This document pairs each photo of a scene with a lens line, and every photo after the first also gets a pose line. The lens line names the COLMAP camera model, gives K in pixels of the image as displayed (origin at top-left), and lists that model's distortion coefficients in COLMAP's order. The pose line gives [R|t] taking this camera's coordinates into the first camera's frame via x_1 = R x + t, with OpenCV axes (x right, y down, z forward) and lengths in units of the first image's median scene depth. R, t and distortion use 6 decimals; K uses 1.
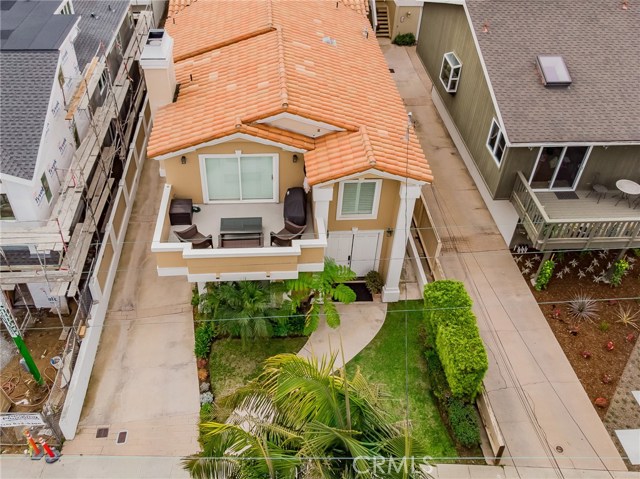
lens RADIAL K [[474.7, 0, 306.7], [0, 474.7, 214.8], [0, 0, 1]] dist [0.004974, -0.003895]
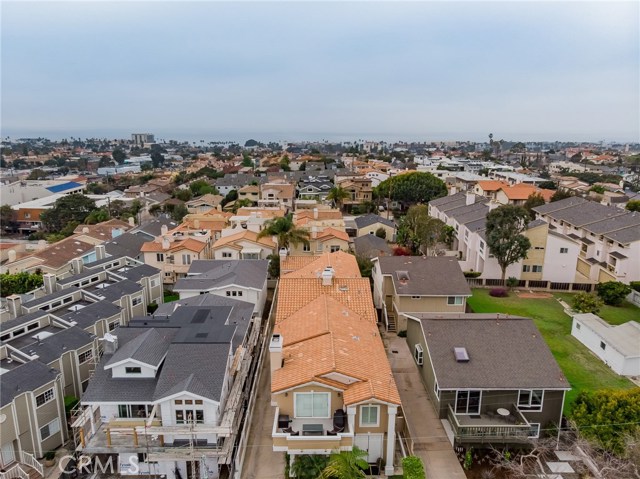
lens RADIAL K [[474.7, 0, 306.7], [0, 474.7, 214.8], [0, 0, 1]] dist [0.004974, -0.003895]
pose [[0.994859, -0.020547, -0.099164, 0.058803], [-0.035698, 0.845194, -0.533266, 0.333220], [0.094770, 0.534065, 0.840115, -1.203492]]
